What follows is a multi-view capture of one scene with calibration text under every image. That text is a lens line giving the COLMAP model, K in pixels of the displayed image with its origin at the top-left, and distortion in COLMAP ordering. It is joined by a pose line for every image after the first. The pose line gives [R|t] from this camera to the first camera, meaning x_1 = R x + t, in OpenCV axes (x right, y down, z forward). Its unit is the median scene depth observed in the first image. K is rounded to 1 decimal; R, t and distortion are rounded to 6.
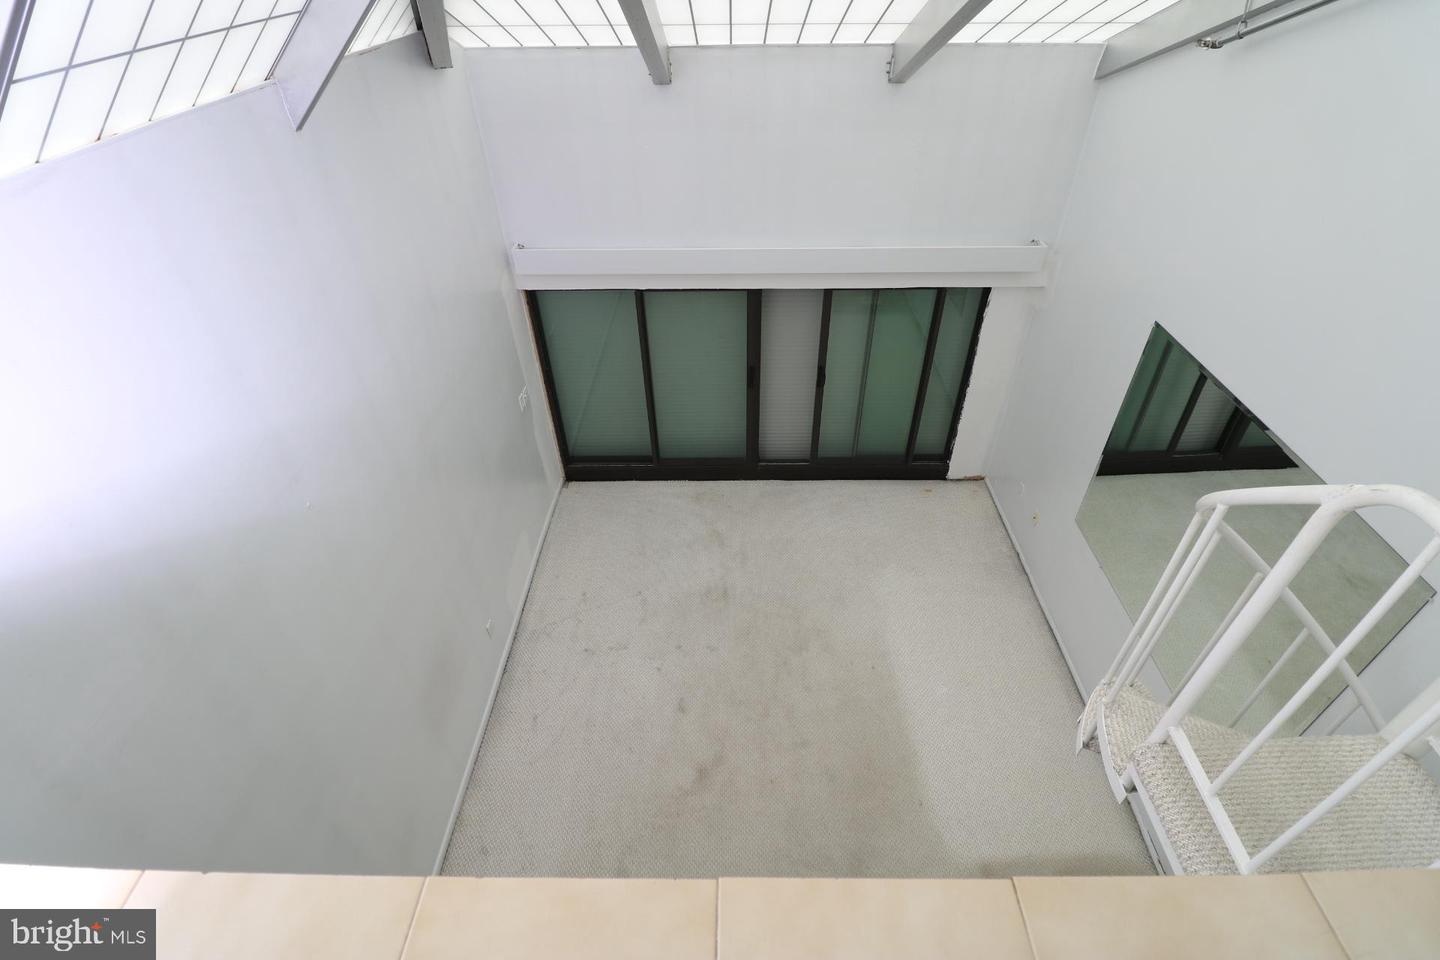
lens RADIAL K [[669.6, 0, 725.8], [0, 669.6, 478.4], [0, 0, 1]] dist [-0.003422, -0.009668]
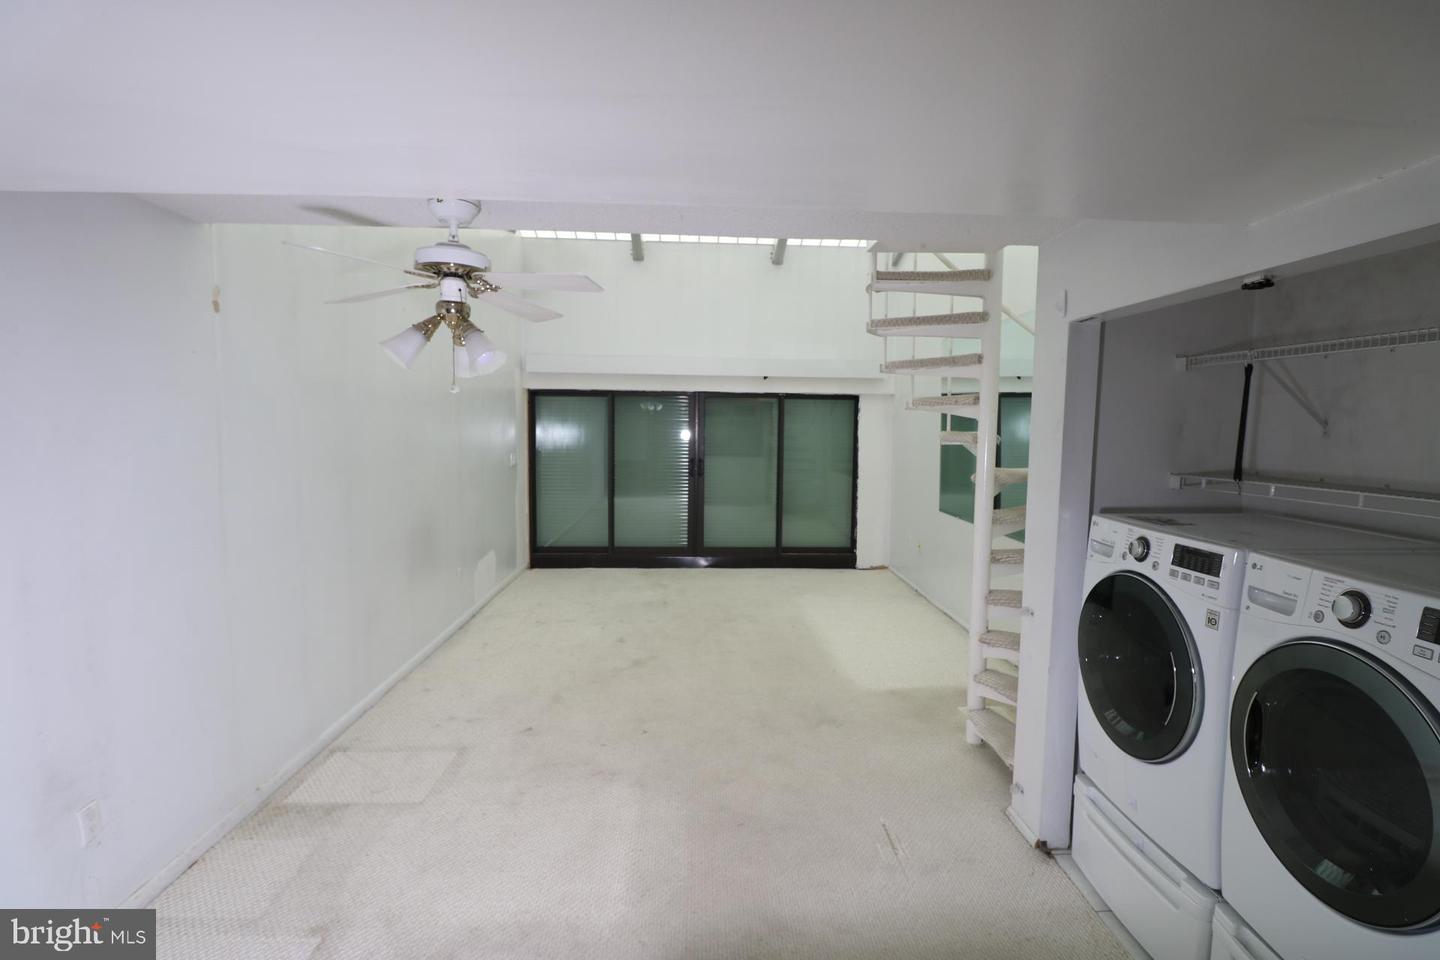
lens RADIAL K [[669.6, 0, 724.5], [0, 669.6, 470.2], [0, 0, 1]] dist [-0.003422, -0.009668]
pose [[0.997951, 0.027299, 0.057861, 0.025484], [0.010883, 0.818781, -0.574003, 0.586877], [-0.063045, 0.573457, 0.816806, -0.058801]]
